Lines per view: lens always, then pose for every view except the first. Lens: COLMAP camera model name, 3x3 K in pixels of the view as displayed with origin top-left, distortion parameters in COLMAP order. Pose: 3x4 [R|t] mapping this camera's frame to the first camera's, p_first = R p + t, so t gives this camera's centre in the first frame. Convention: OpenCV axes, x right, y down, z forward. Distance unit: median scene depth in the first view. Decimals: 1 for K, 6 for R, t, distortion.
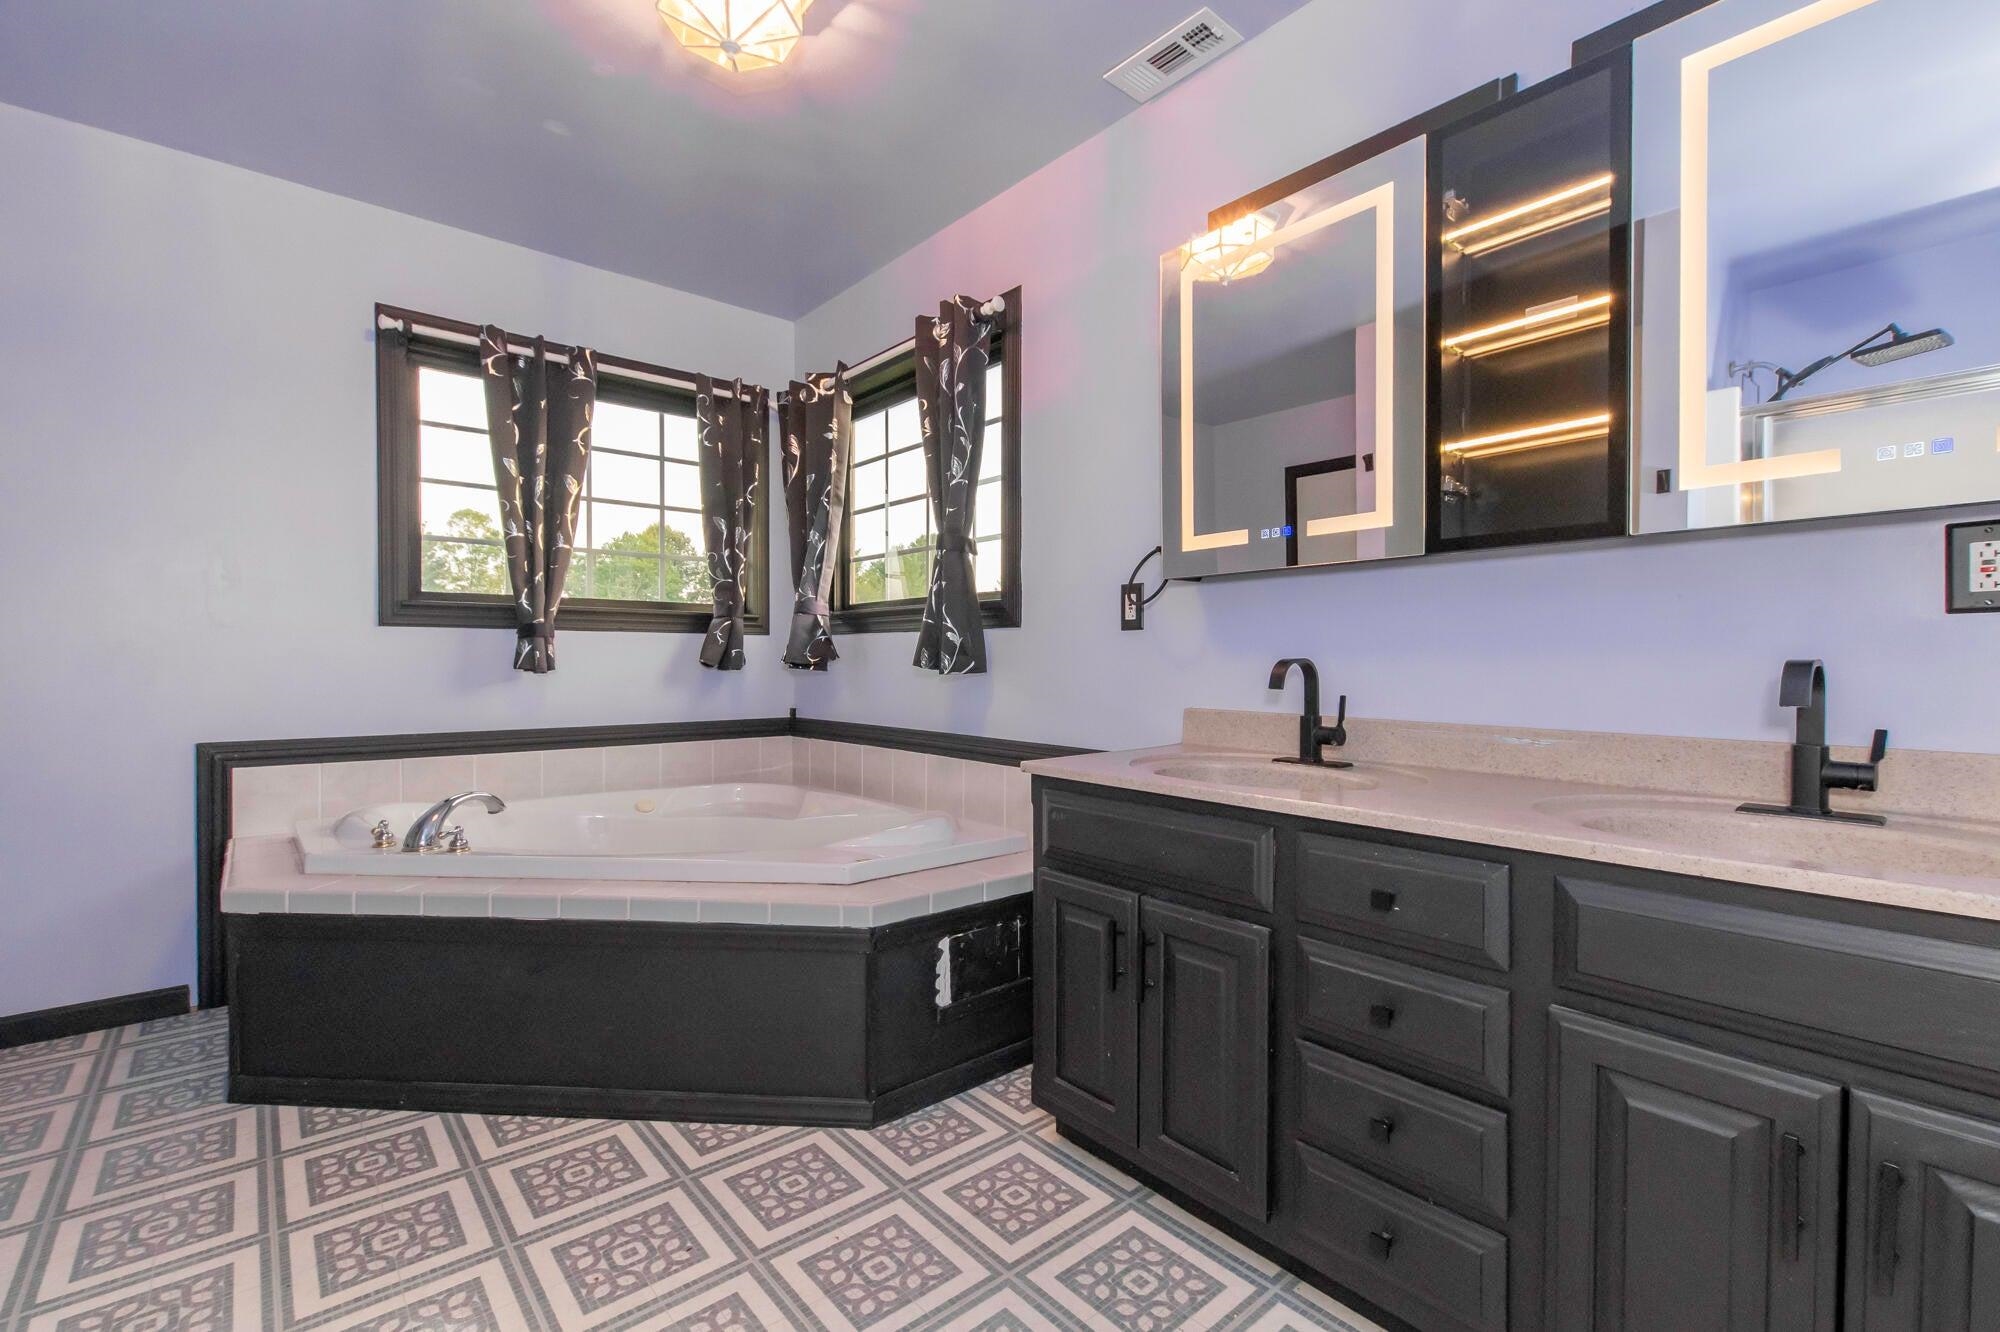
lens RADIAL K [[893.3, 0, 984.4], [0, 893.3, 668.5], [0, 0, 1]] dist [0.002503, 0.000064]
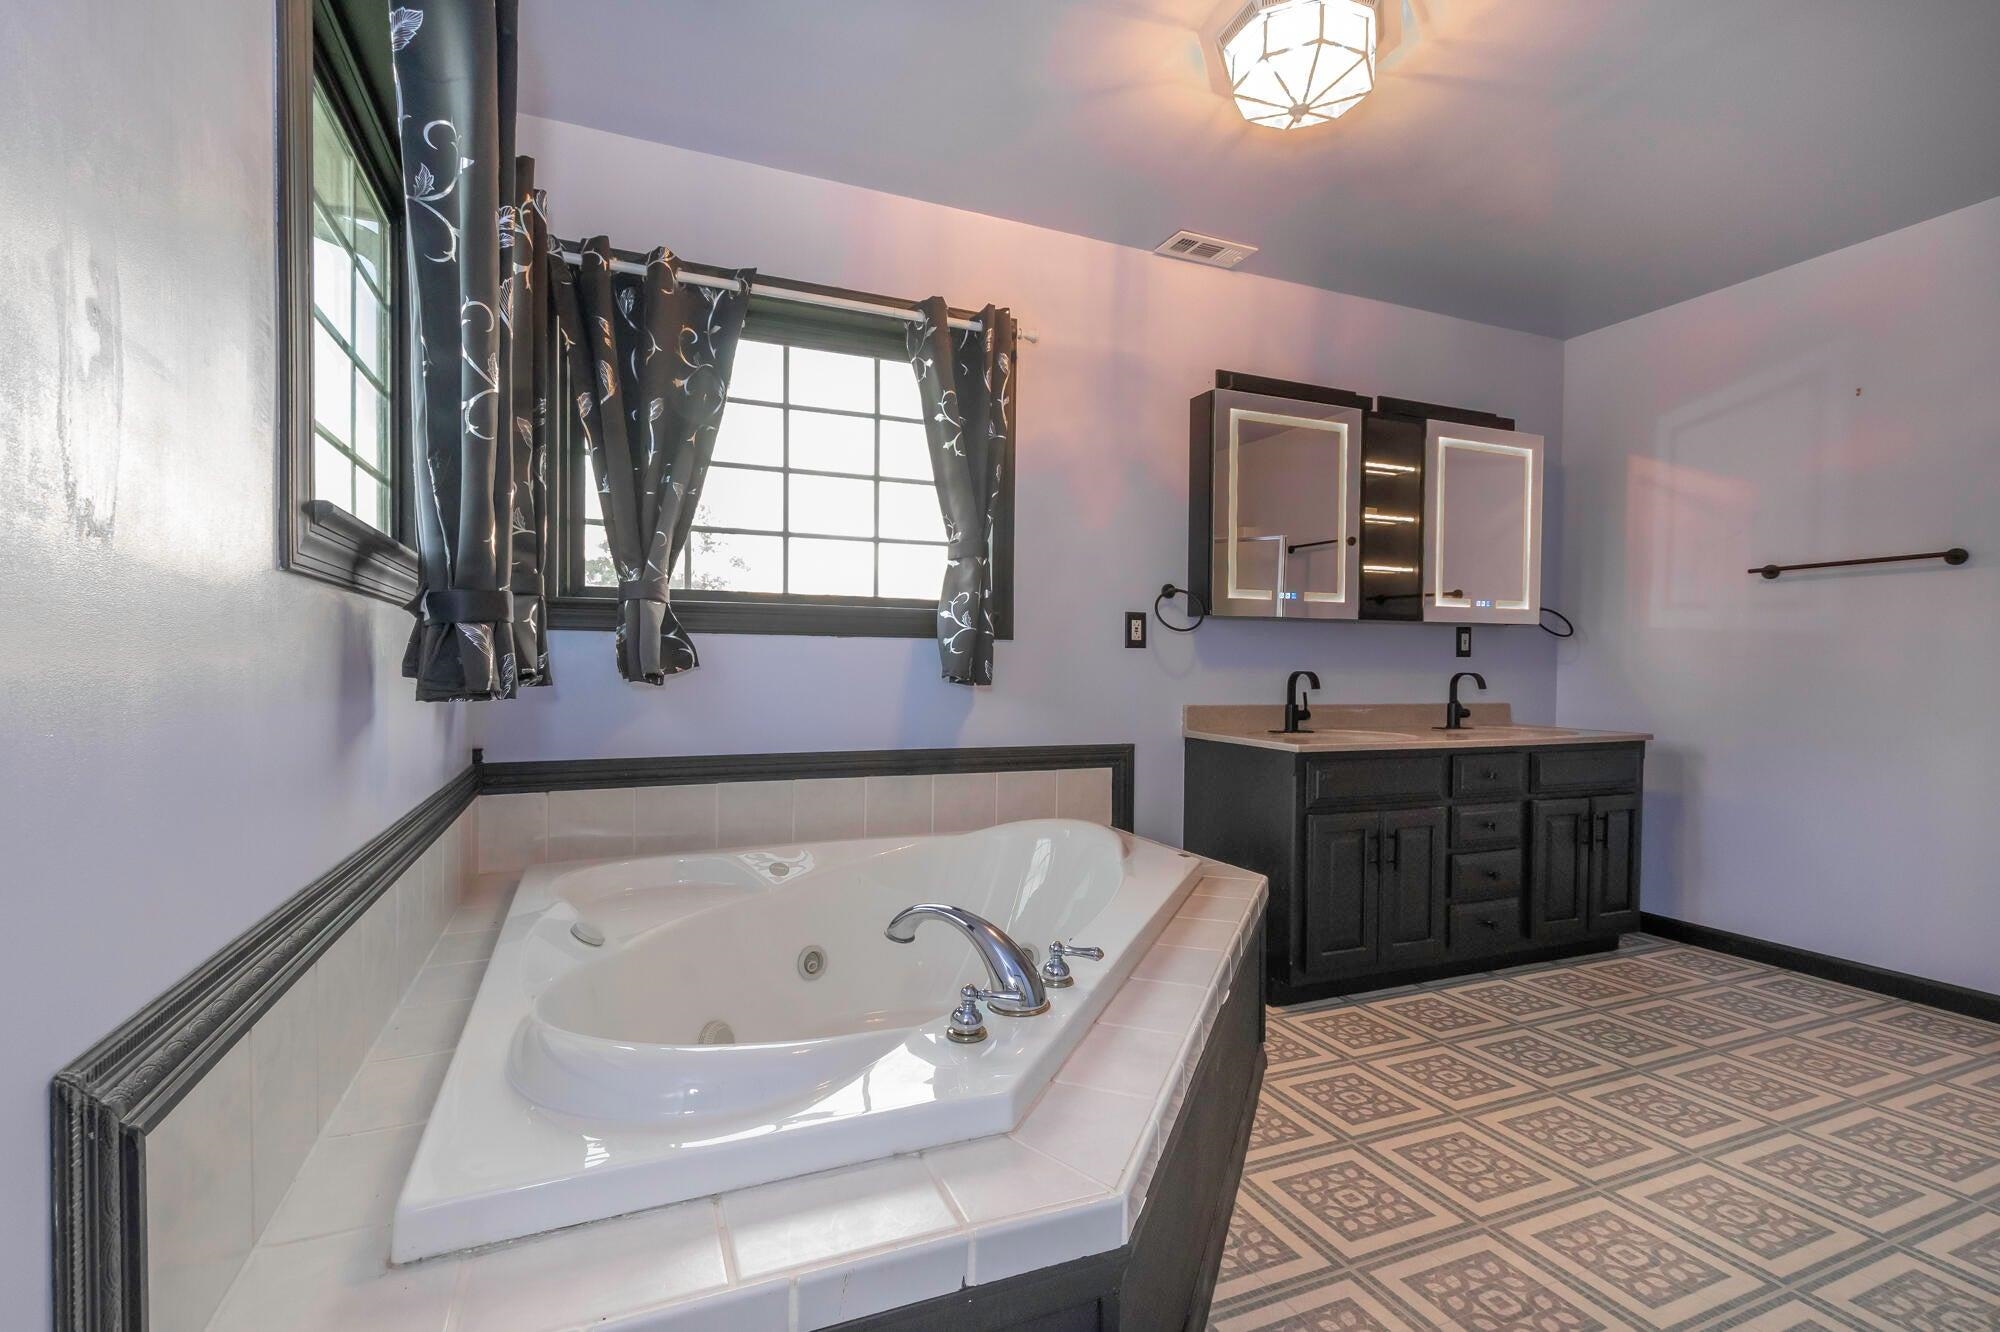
lens RADIAL K [[893.3, 0, 984.4], [0, 893.3, 668.5], [0, 0, 1]] dist [0.002503, 0.000064]
pose [[0.304691, -0.002932, 0.952447, -1.459594], [0.002036, 0.999995, 0.002427, -0.021630], [-0.952449, 0.001200, 0.304695, 1.044593]]
